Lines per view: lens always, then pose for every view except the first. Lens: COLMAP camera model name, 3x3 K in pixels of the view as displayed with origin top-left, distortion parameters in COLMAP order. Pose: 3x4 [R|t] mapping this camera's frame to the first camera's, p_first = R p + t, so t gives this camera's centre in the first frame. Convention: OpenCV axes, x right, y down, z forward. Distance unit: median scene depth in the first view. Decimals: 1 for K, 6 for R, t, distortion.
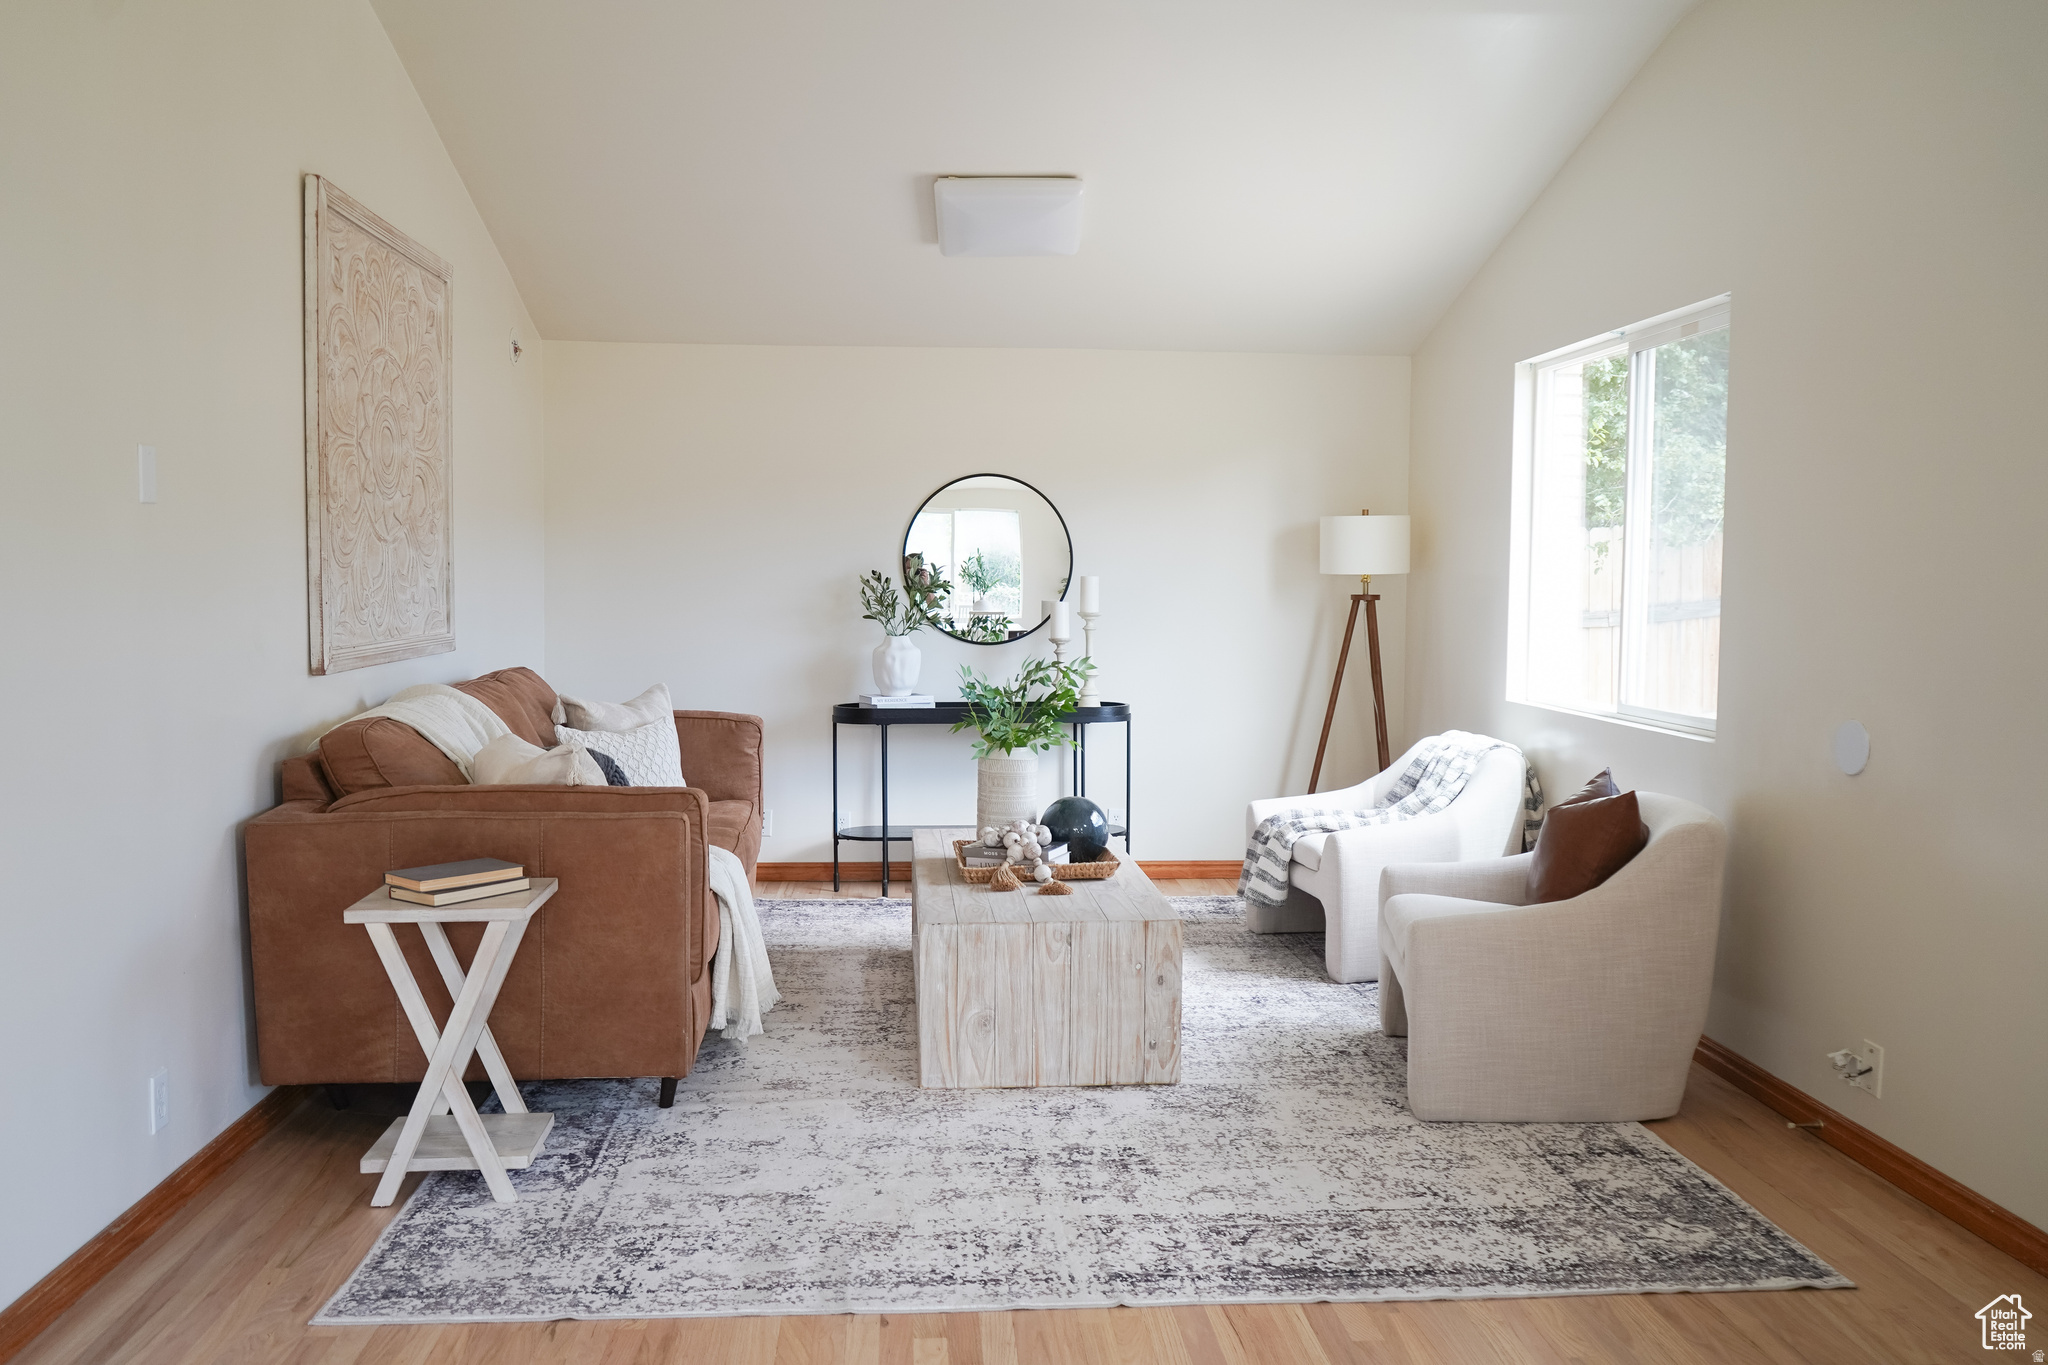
lens RADIAL K [[1628.2, 0, 1010.9], [0, 1628.2, 681.1], [0, 0, 1]] dist [-0.027617, 0.011254]
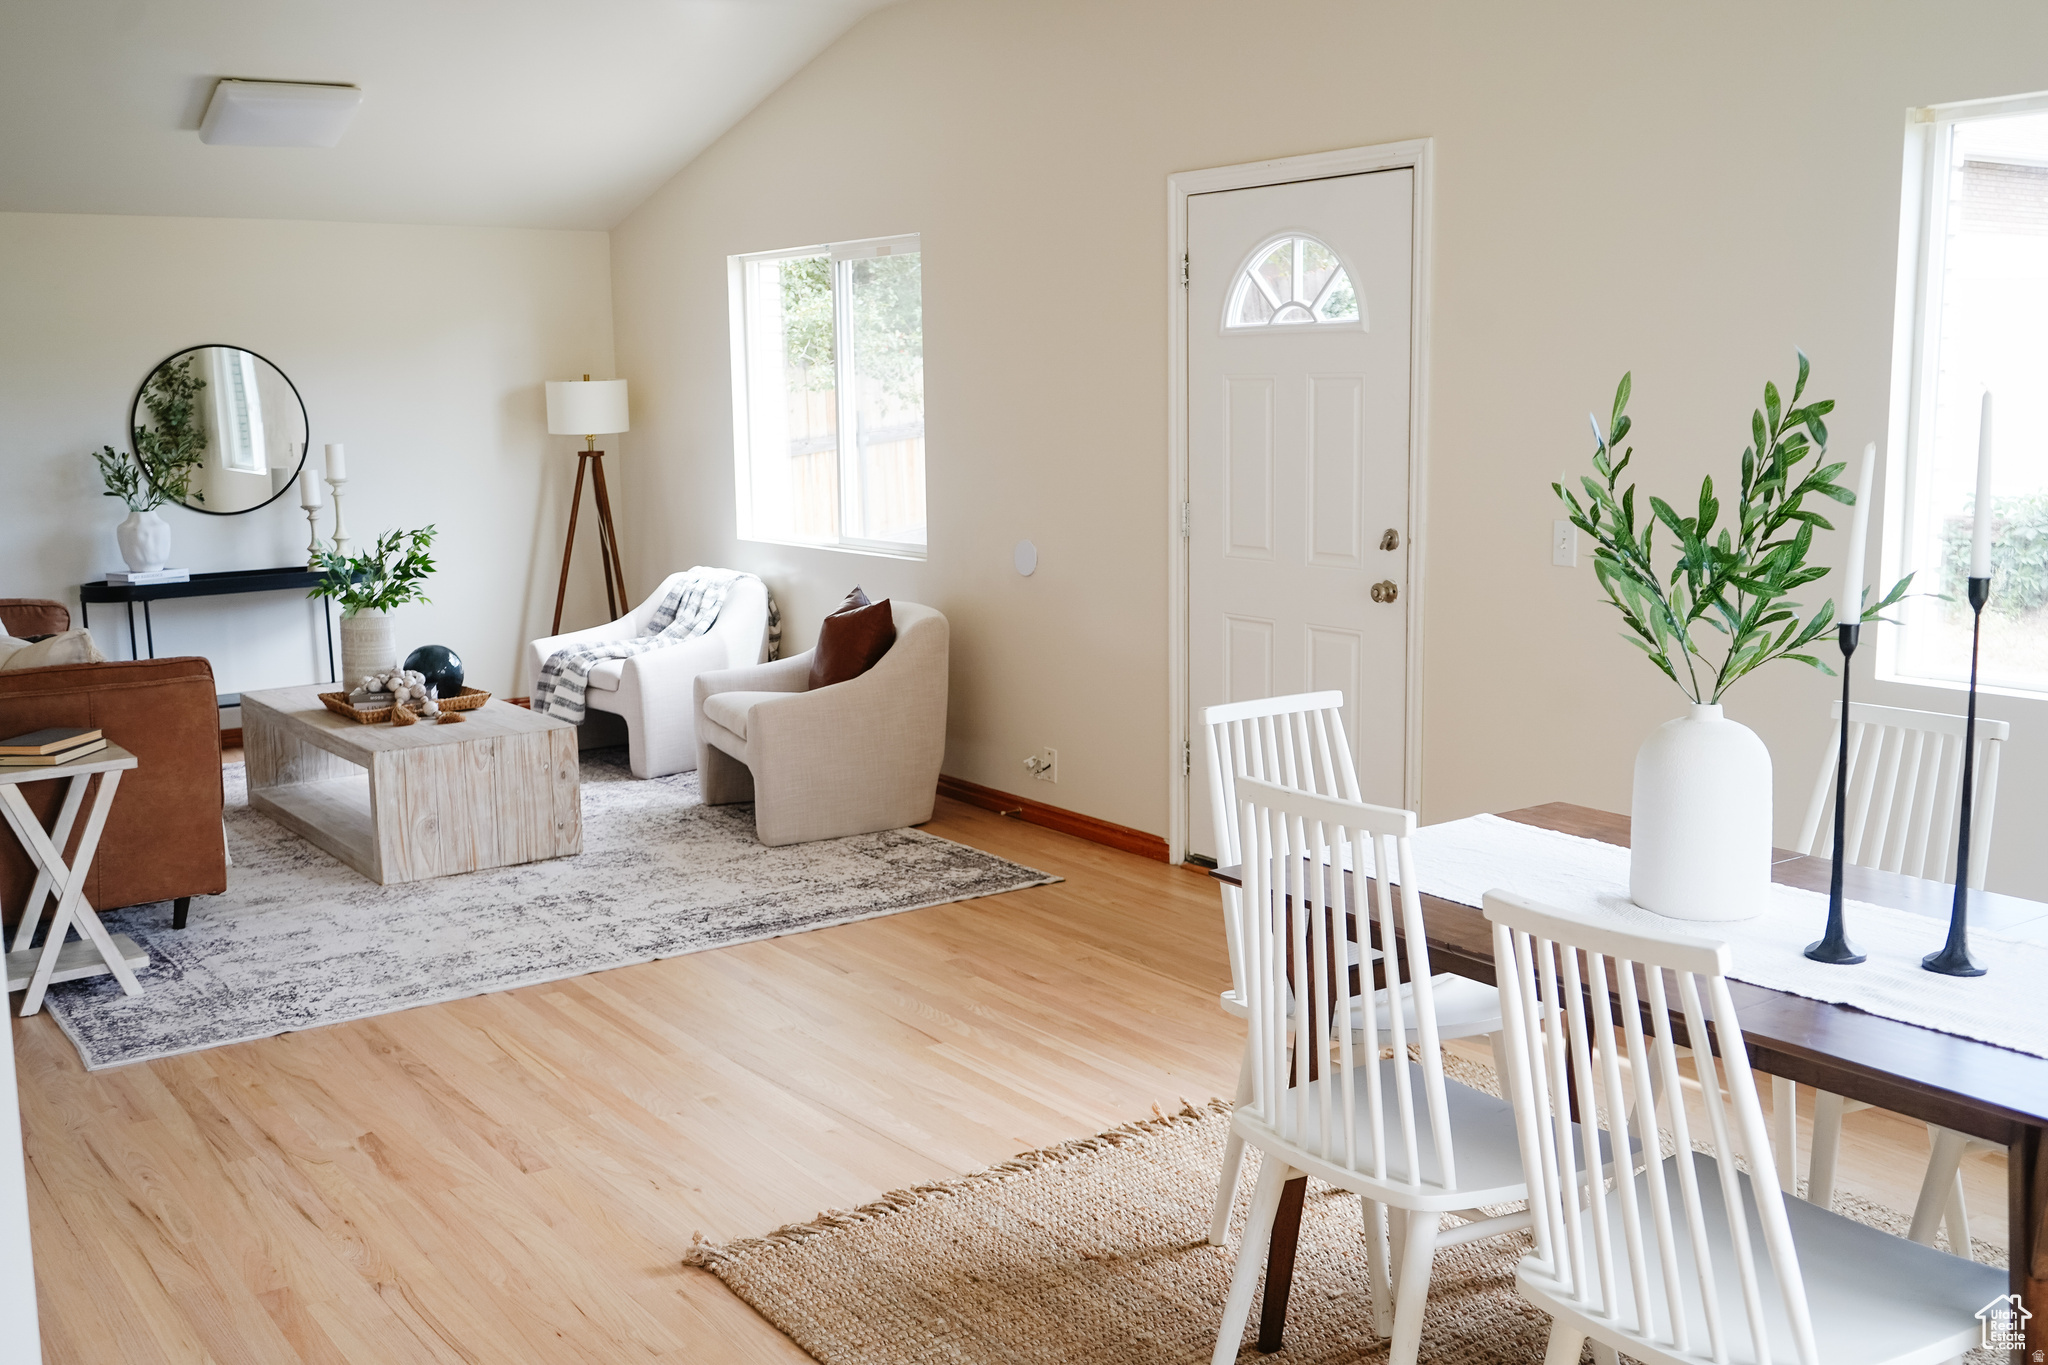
lens RADIAL K [[1995.6, 0, 1027.6], [0, 1995.6, 688.0], [0, 0, 1]] dist [-0.049903, 0.000000]
pose [[0.848229, -0.098630, 0.520364, -0.417693], [0.052160, 0.993288, 0.103243, -0.028298], [-0.527054, -0.060432, 0.847680, -0.533632]]
